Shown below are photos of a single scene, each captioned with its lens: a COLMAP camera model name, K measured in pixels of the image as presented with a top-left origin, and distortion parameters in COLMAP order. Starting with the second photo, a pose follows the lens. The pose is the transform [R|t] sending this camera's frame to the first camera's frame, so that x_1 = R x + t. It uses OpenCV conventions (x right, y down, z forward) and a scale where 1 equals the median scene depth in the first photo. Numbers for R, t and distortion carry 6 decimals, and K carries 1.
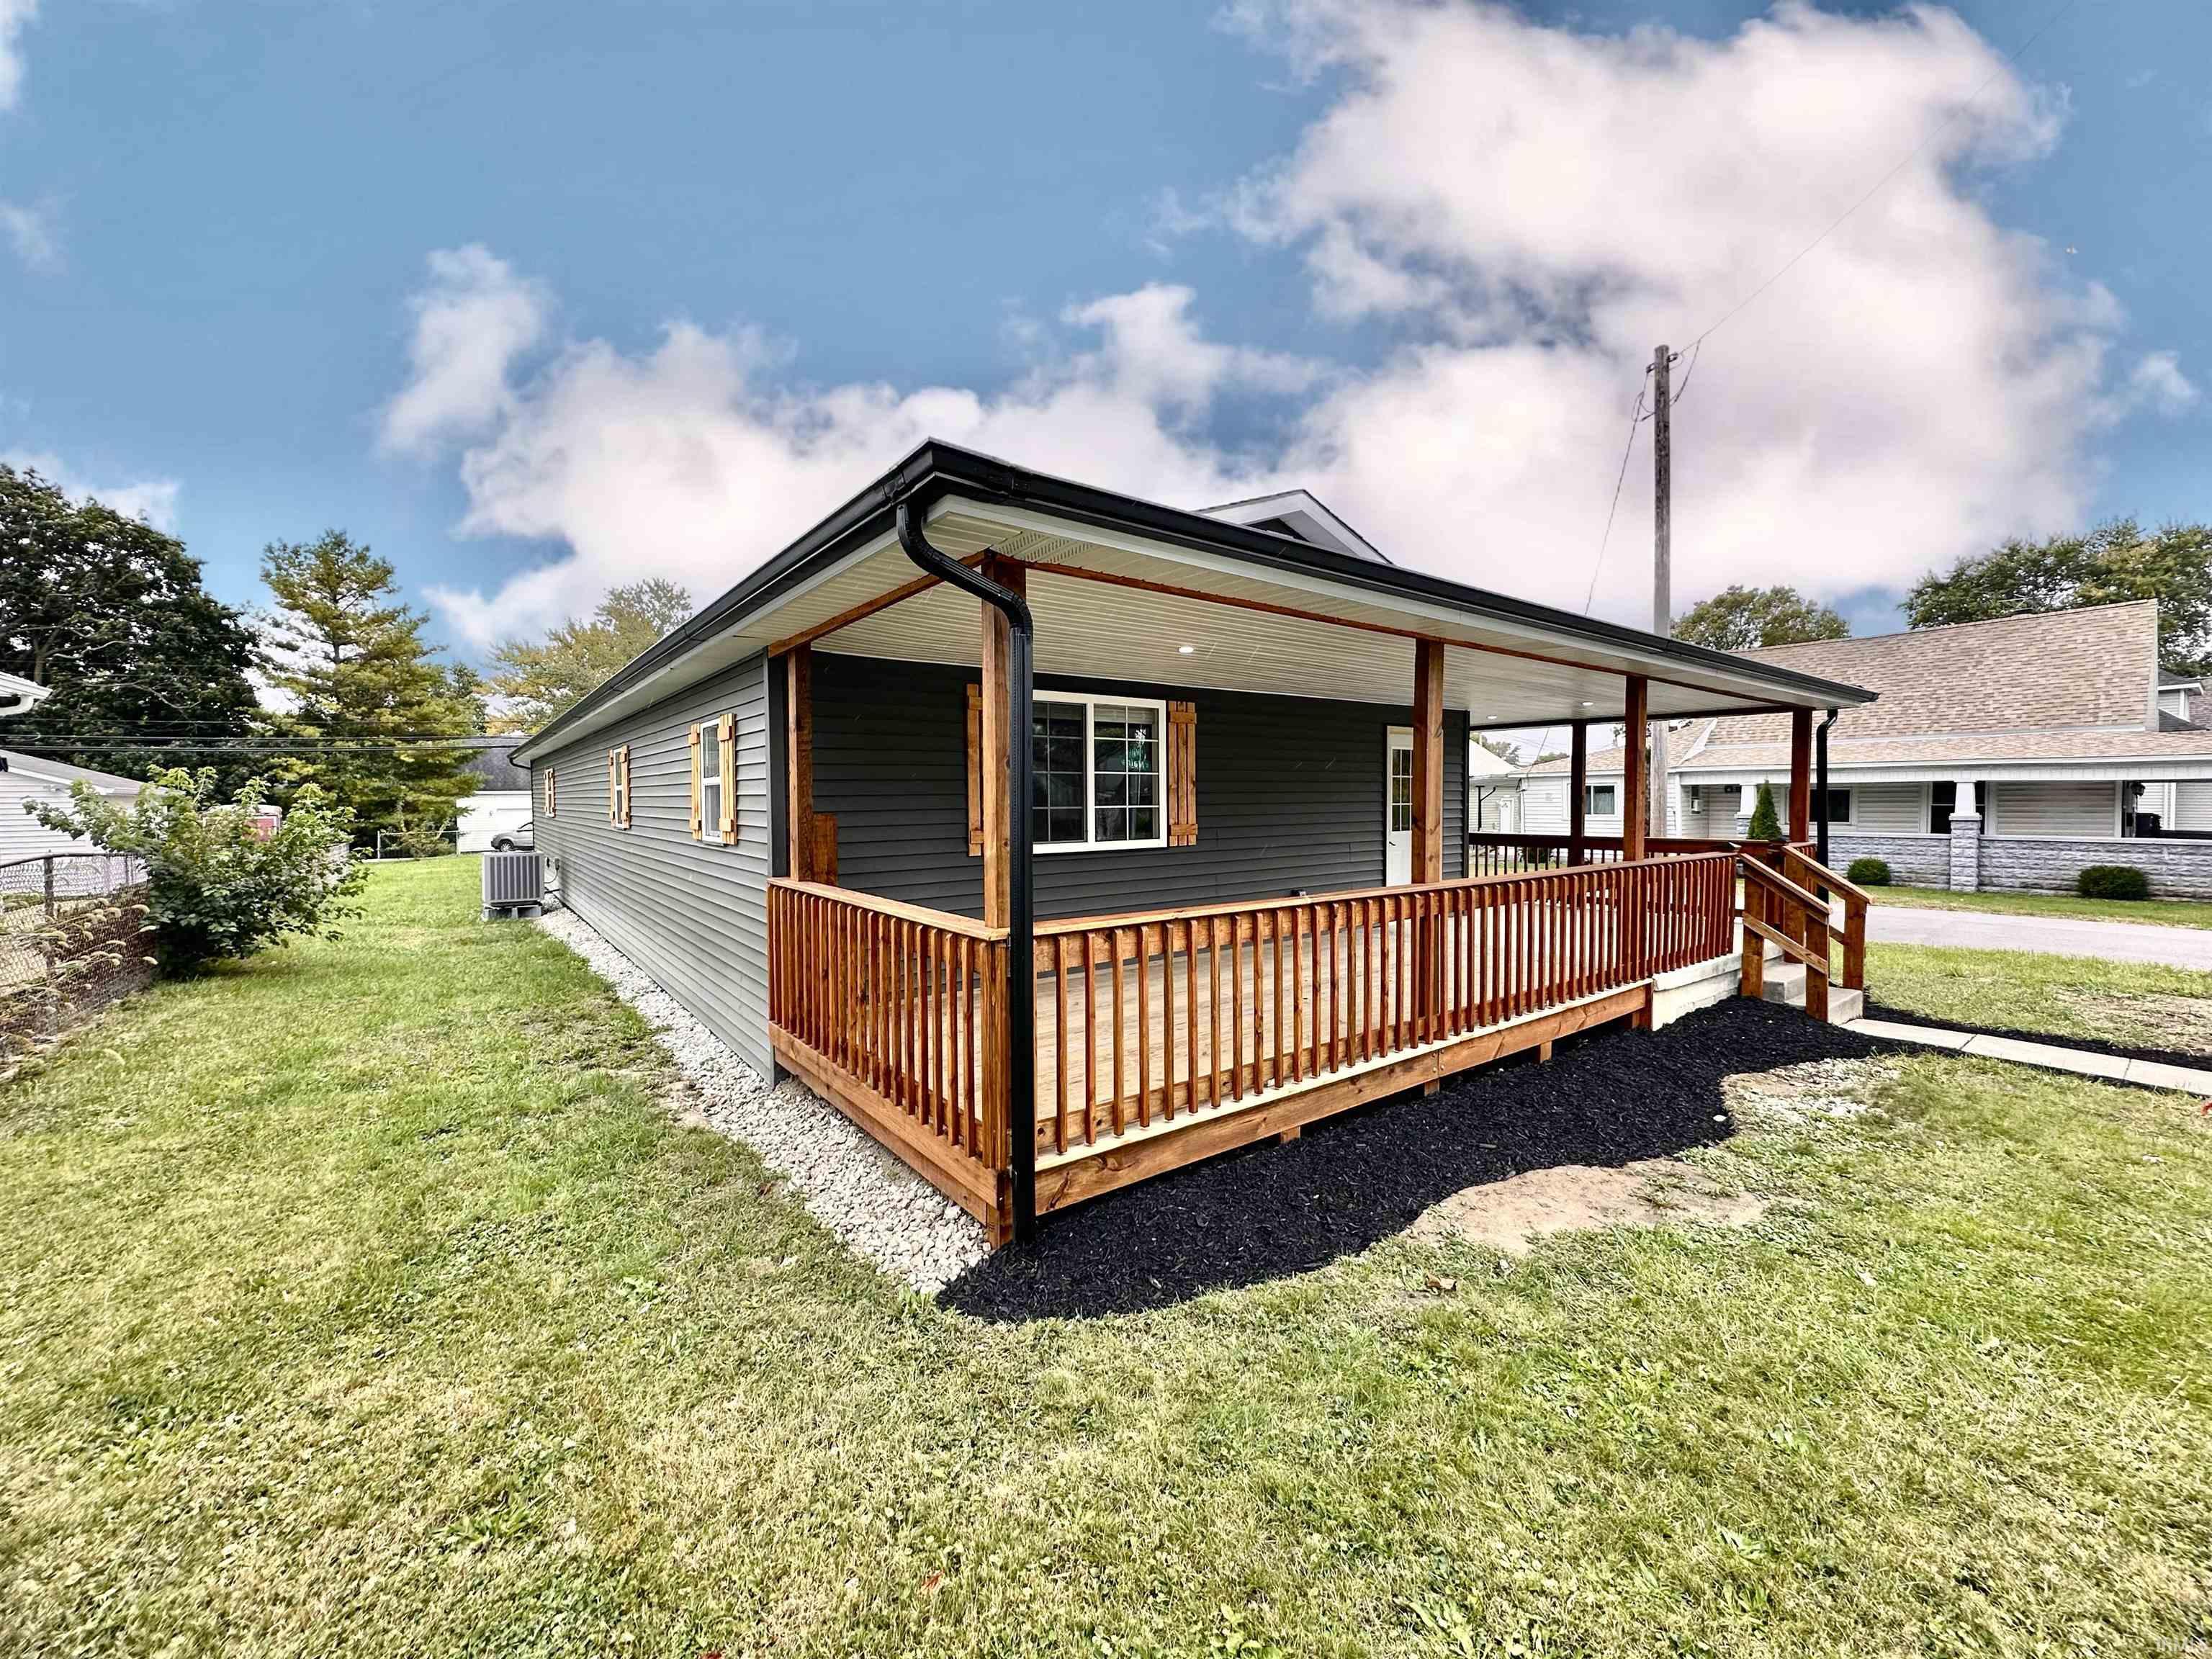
lens RADIAL K [[878.6, 0, 1103.3], [0, 878.6, 830.6], [0, 0, 1]] dist [-0.004674, 0.001193]
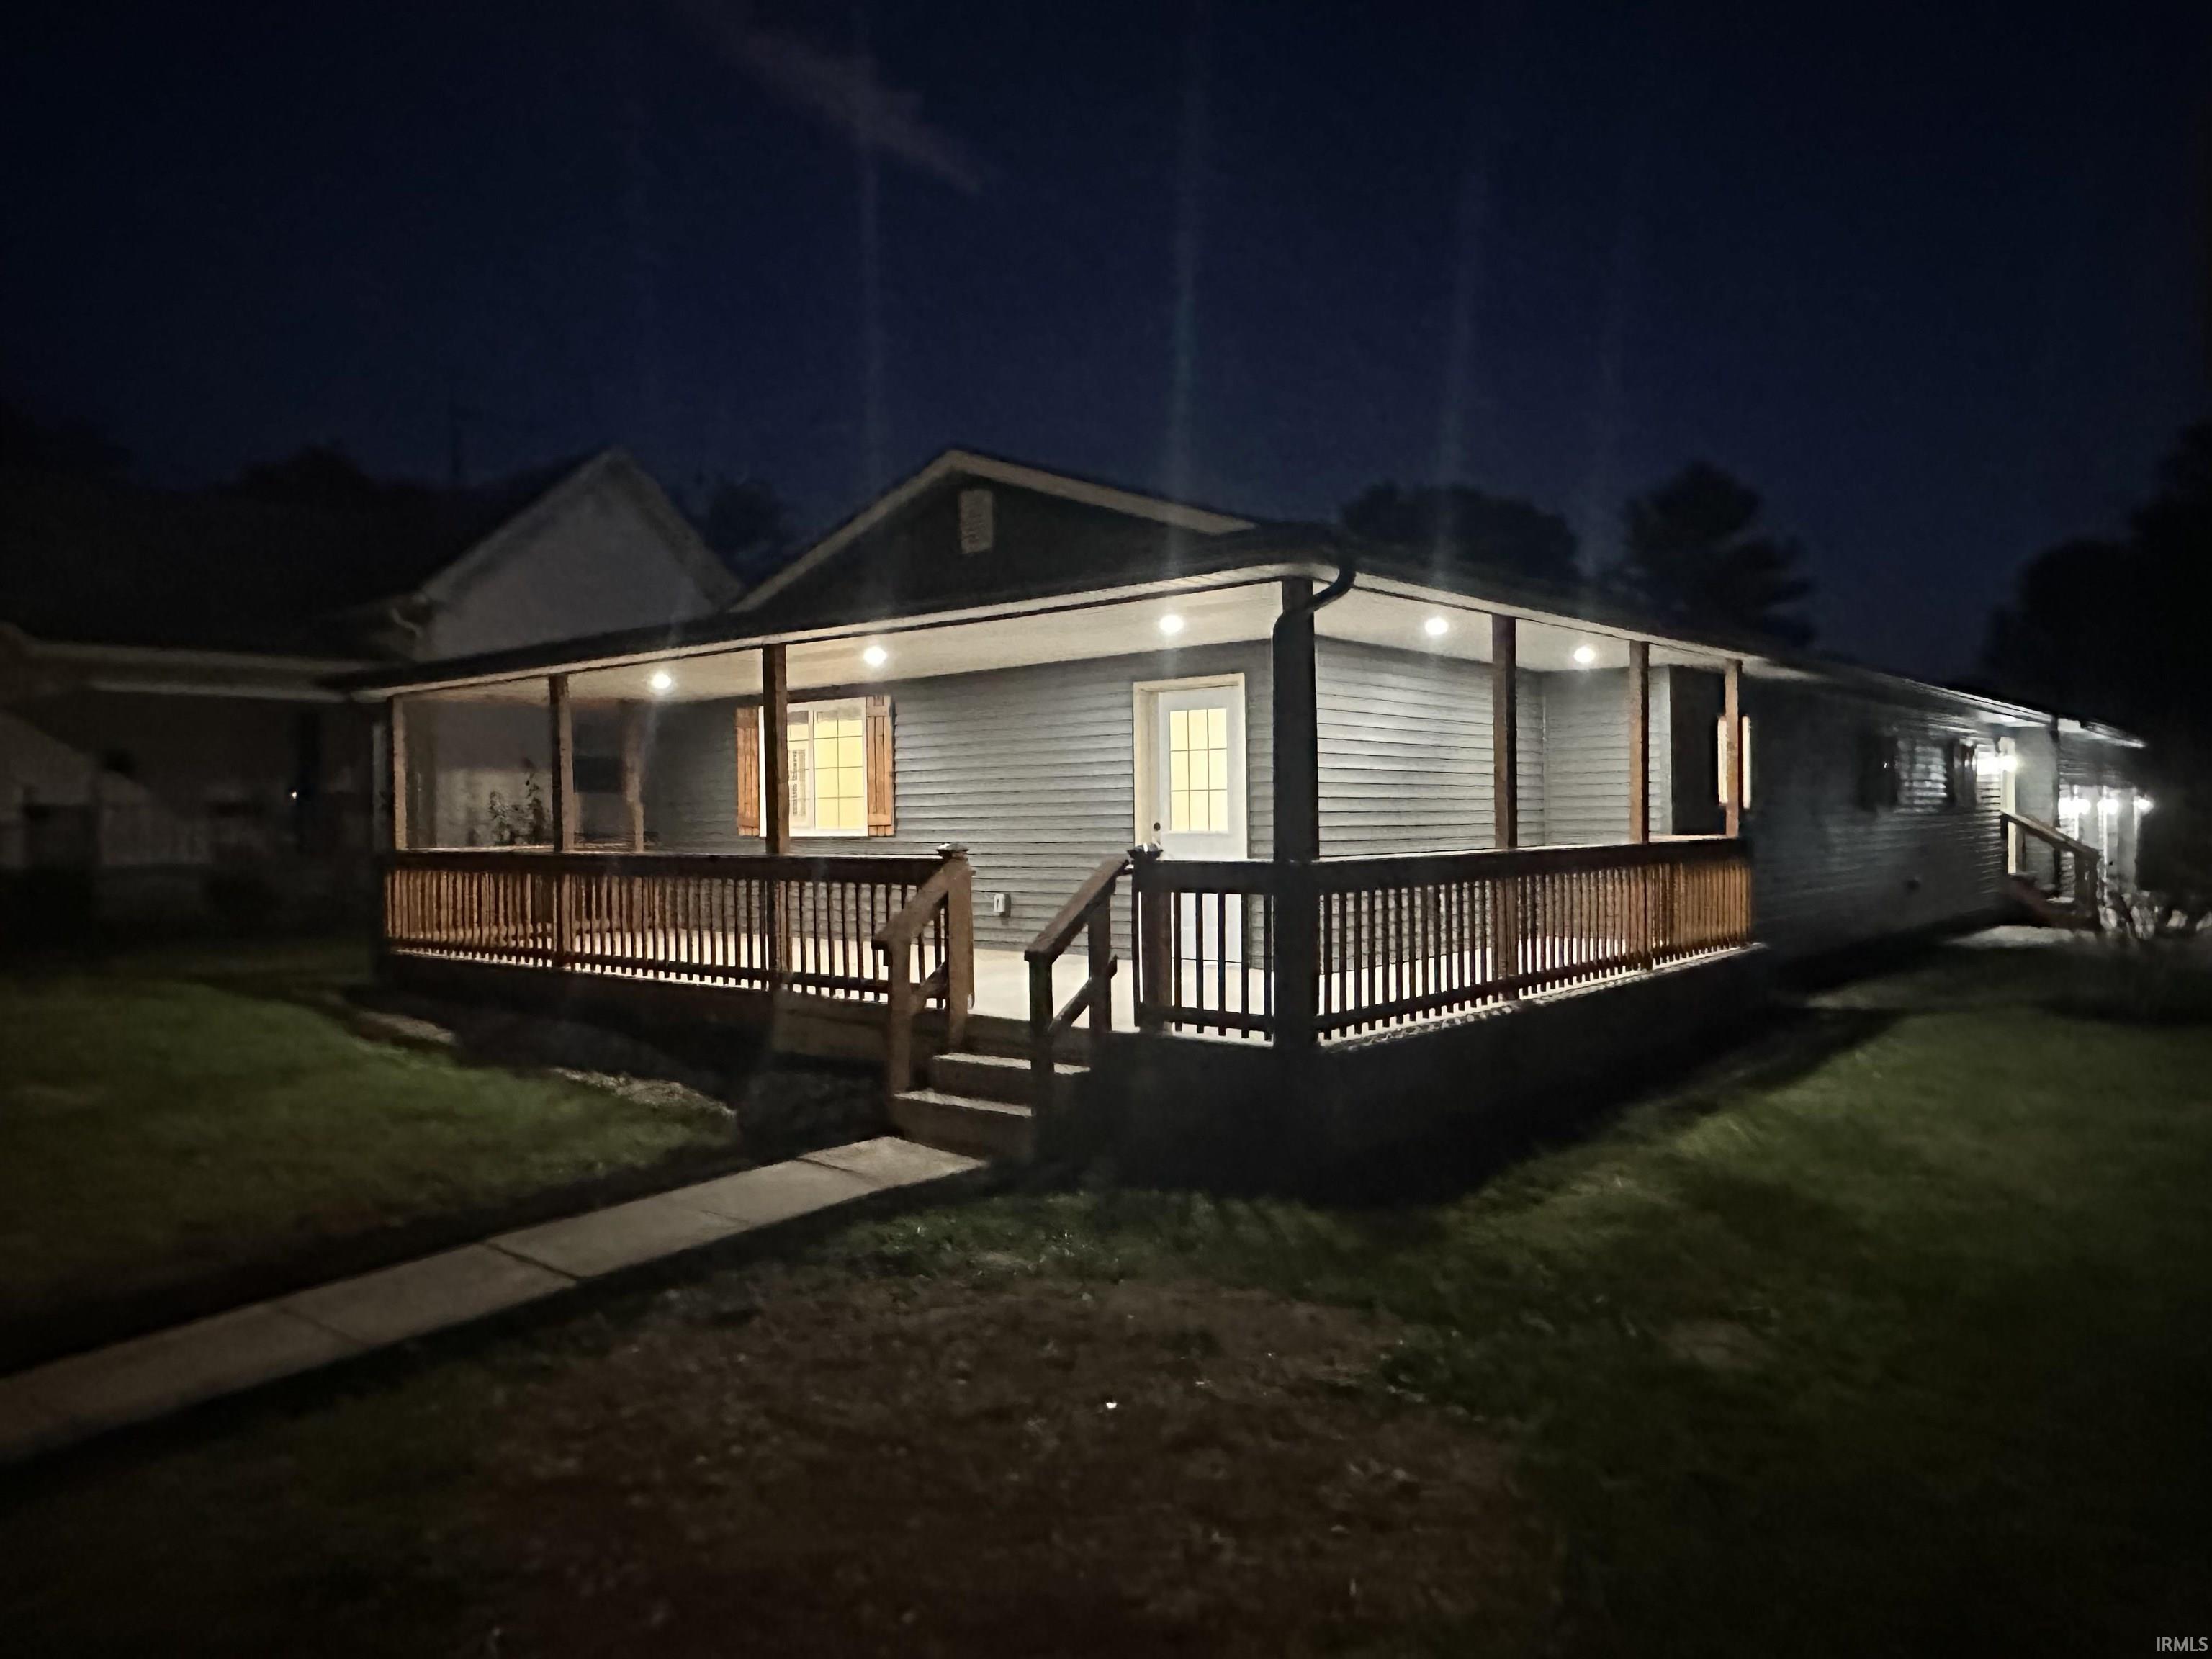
lens RADIAL K [[1504.2, 0, 1093.6], [0, 1504.2, 839.7], [0, 0, 1]] dist [-0.003327, 0.001986]
pose [[0.223879, 0.016392, -0.974479, 2.290874], [-0.026574, 0.999589, 0.010709, -0.004984], [0.974255, 0.023499, 0.224223, 1.040997]]
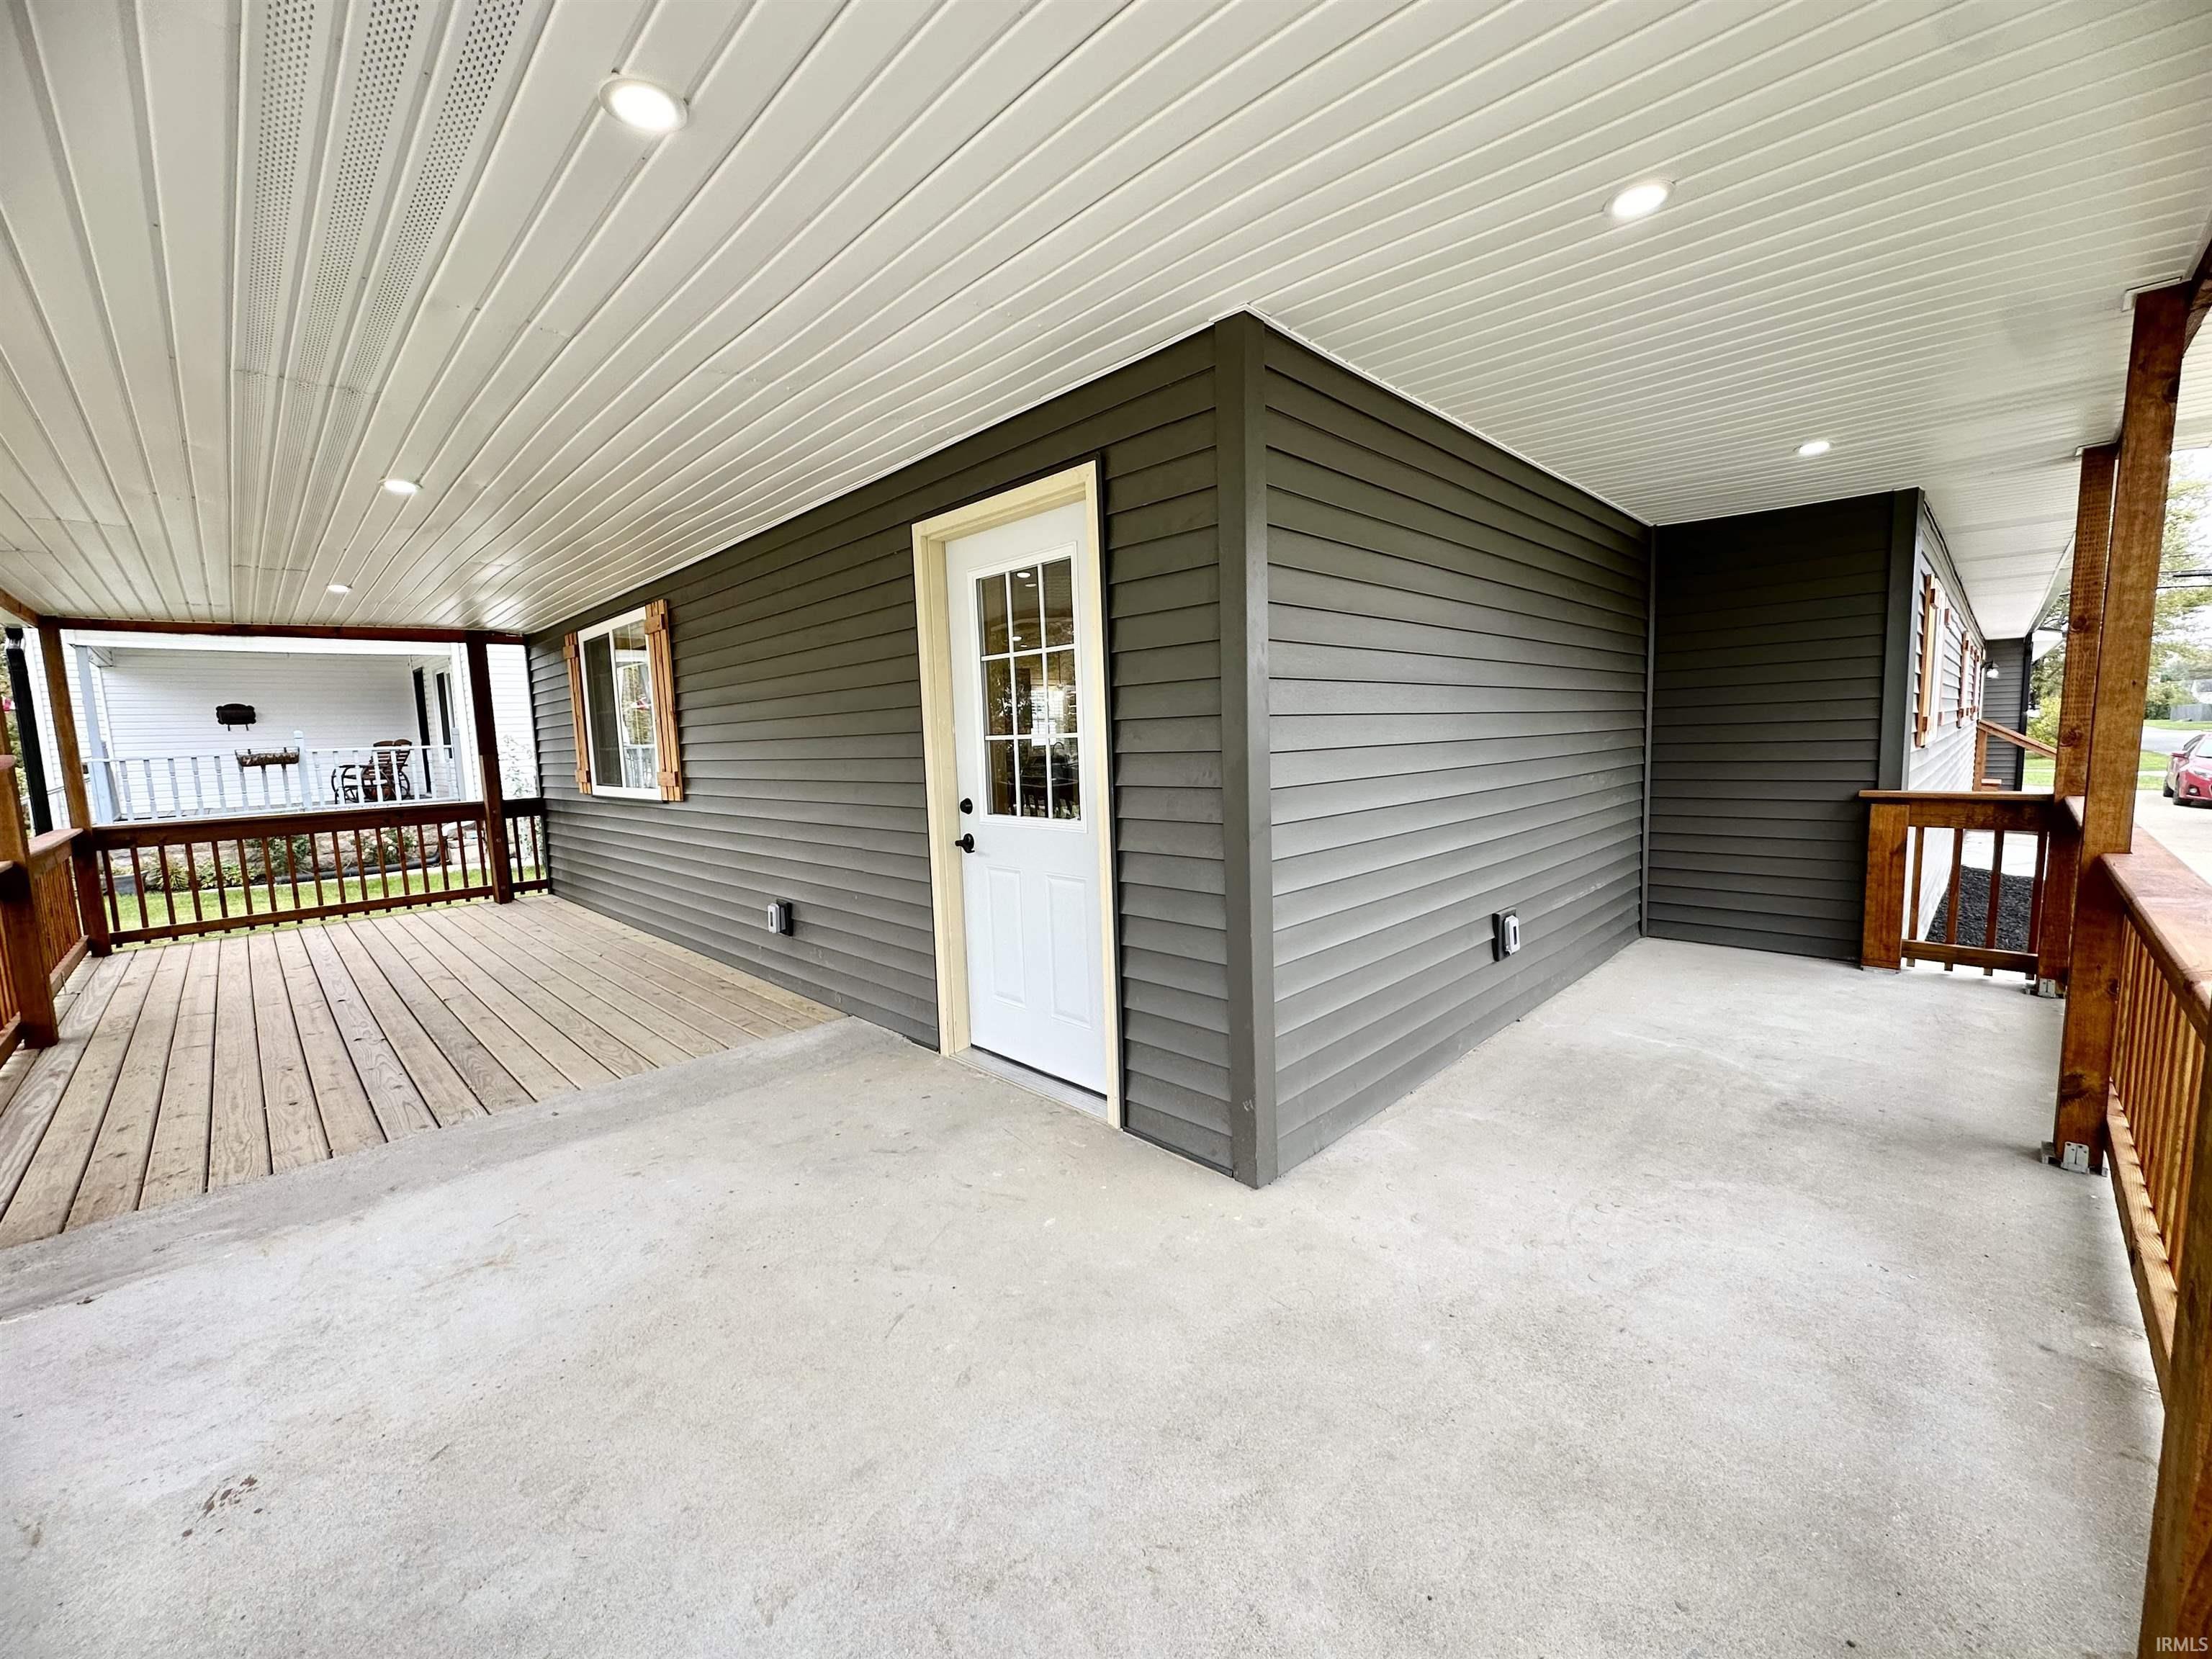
lens RADIAL K [[878.6, 0, 1109.3], [0, 878.6, 835.9], [0, 0, 1]] dist [-0.004674, 0.001193]
pose [[0.144950, 0.114223, -0.982824, 1.067405], [-0.006039, 0.993398, 0.114562, -0.049627], [0.989421, -0.010670, 0.144683, 1.543557]]
